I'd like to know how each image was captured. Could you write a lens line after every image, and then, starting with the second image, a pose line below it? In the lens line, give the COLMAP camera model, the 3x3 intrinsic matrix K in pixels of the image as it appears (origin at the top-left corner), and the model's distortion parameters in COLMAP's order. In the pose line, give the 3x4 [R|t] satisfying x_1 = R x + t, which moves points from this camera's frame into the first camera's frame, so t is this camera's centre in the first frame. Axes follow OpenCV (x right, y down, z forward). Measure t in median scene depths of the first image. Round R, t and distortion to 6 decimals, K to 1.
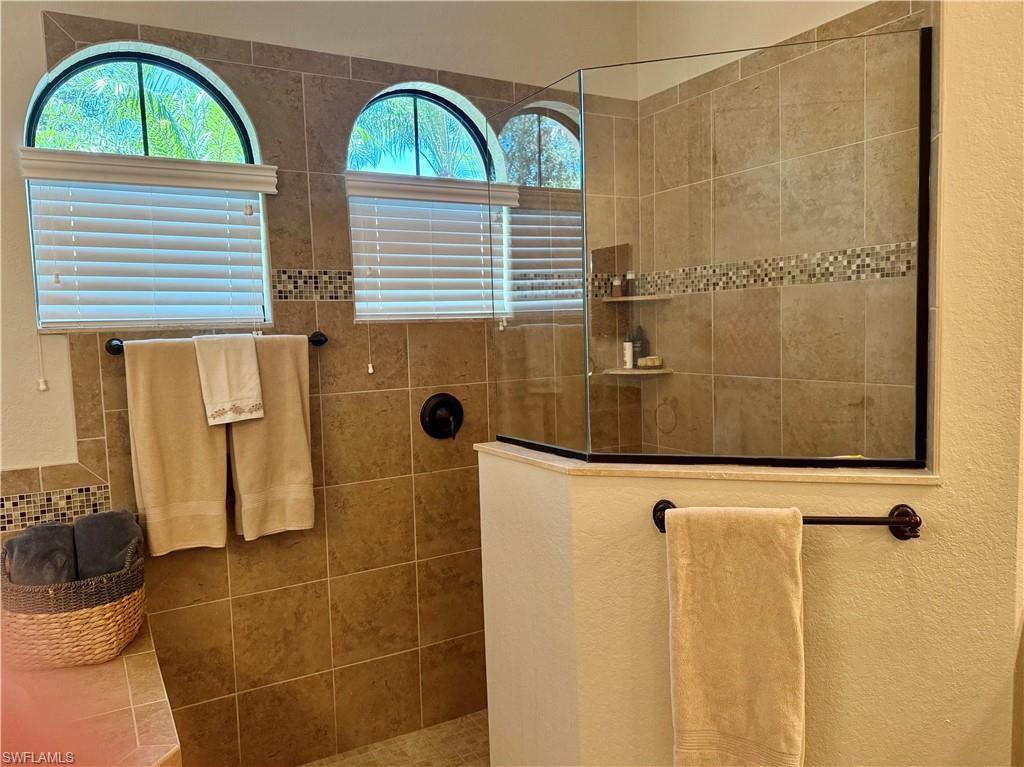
lens RADIAL K [[747.7, 0, 512.0], [0, 747.7, 383.5], [0, 0, 1]] dist [0.049834, -0.082116]
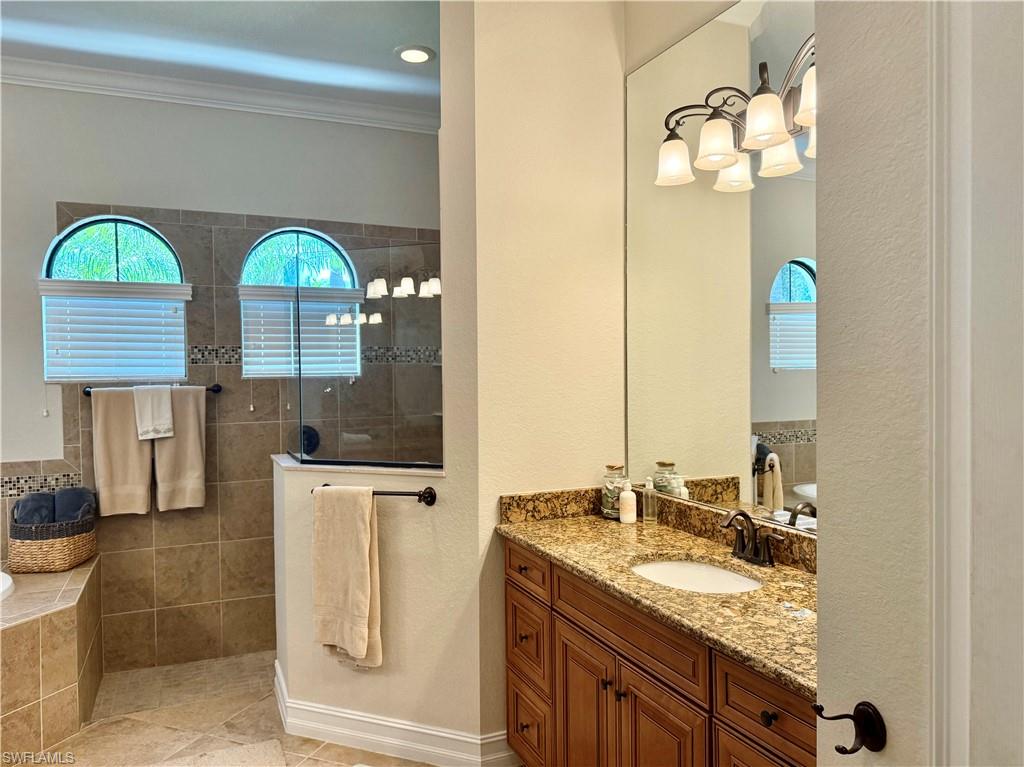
lens RADIAL K [[712.2, 0, 512.0], [0, 712.2, 383.5], [0, 0, 1]] dist [-0.003492, -0.026946]
pose [[0.994742, 0.020172, -0.100411, 0.530651], [-0.025885, 0.998100, -0.055917, -0.002165], [0.099092, 0.058222, 0.993373, -0.450650]]
